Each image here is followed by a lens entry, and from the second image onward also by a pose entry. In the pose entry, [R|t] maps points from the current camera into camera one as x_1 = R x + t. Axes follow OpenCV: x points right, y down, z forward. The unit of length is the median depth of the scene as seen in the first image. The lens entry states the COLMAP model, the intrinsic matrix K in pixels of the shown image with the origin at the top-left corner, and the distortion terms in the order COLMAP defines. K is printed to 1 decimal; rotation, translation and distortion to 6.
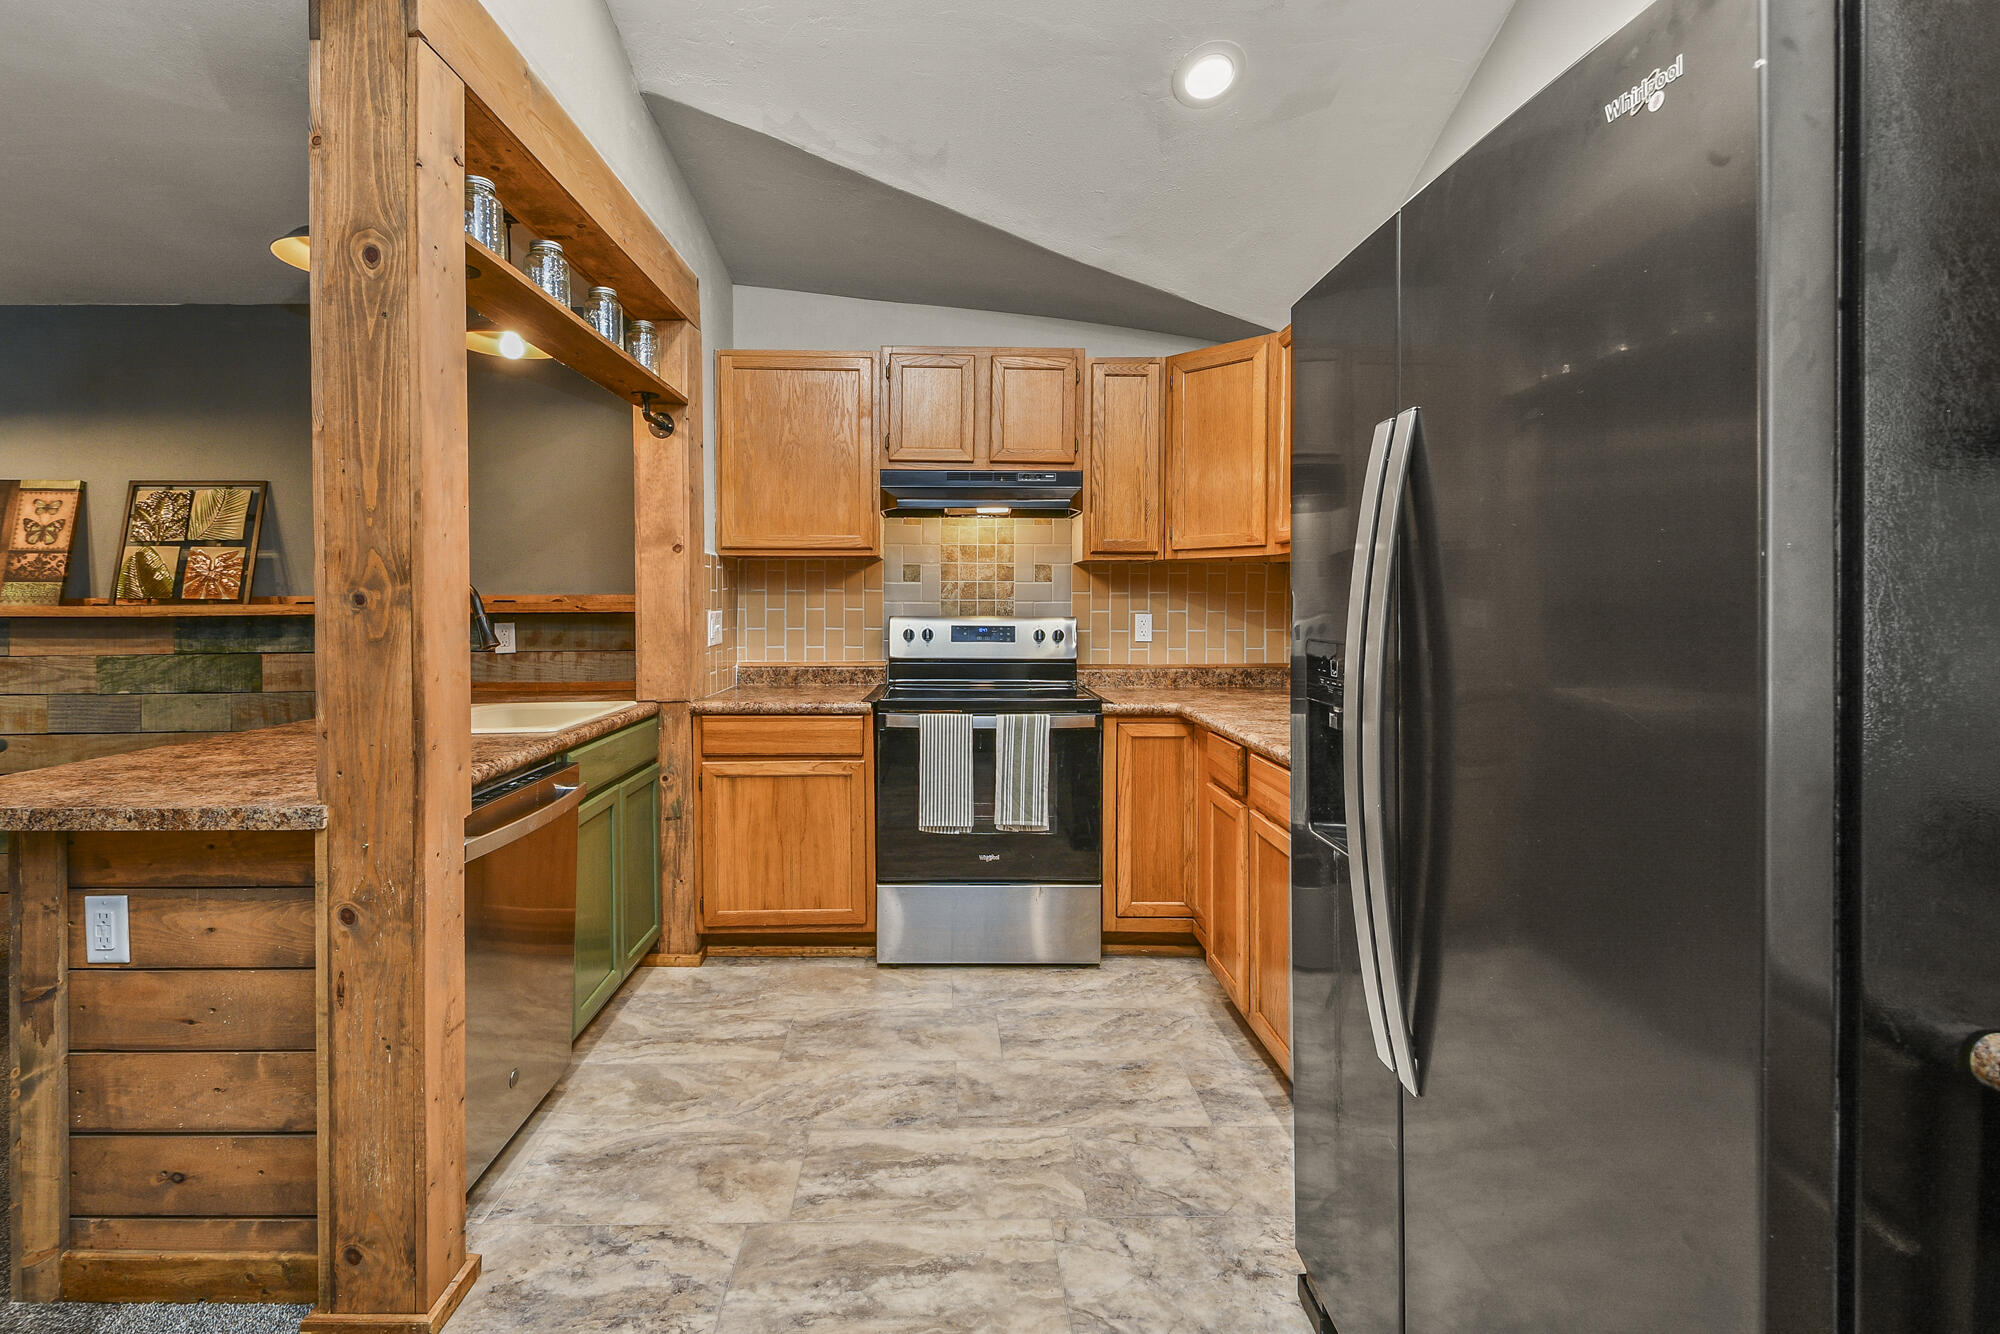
lens RADIAL K [[918.6, 0, 992.1], [0, 918.6, 609.0], [0, 0, 1]] dist [0.014789, -0.009910]
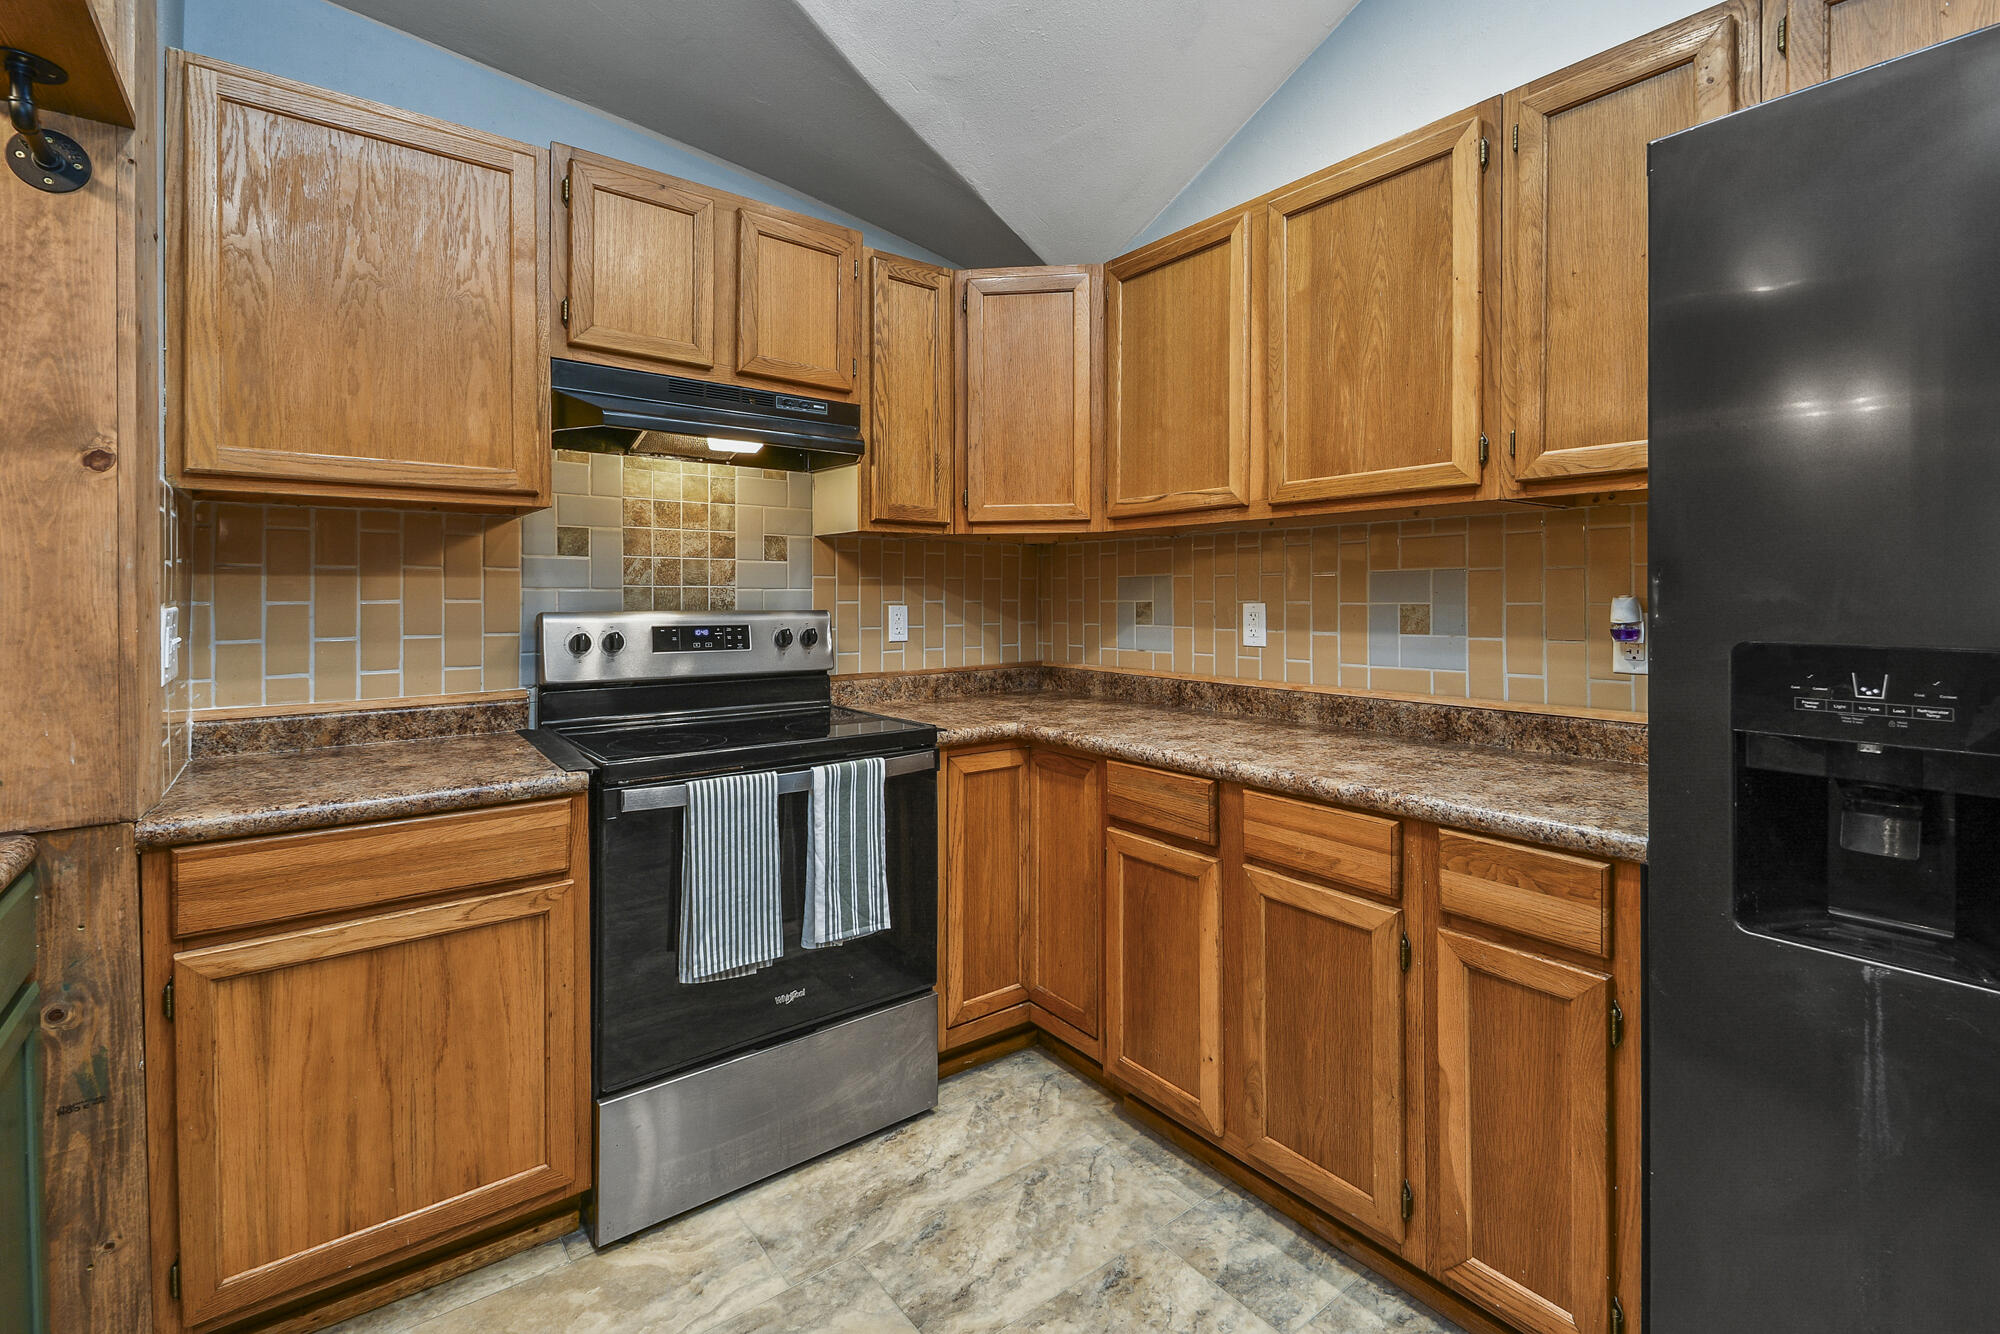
lens RADIAL K [[918.6, 0, 1065.2], [0, 918.6, 592.3], [0, 0, 1]] dist [0.014789, -0.009910]
pose [[0.807897, -0.001577, 0.589321, -0.213550], [0.007139, 0.999949, -0.007112, 0.001121], [-0.589280, 0.009953, 0.807868, 0.368774]]
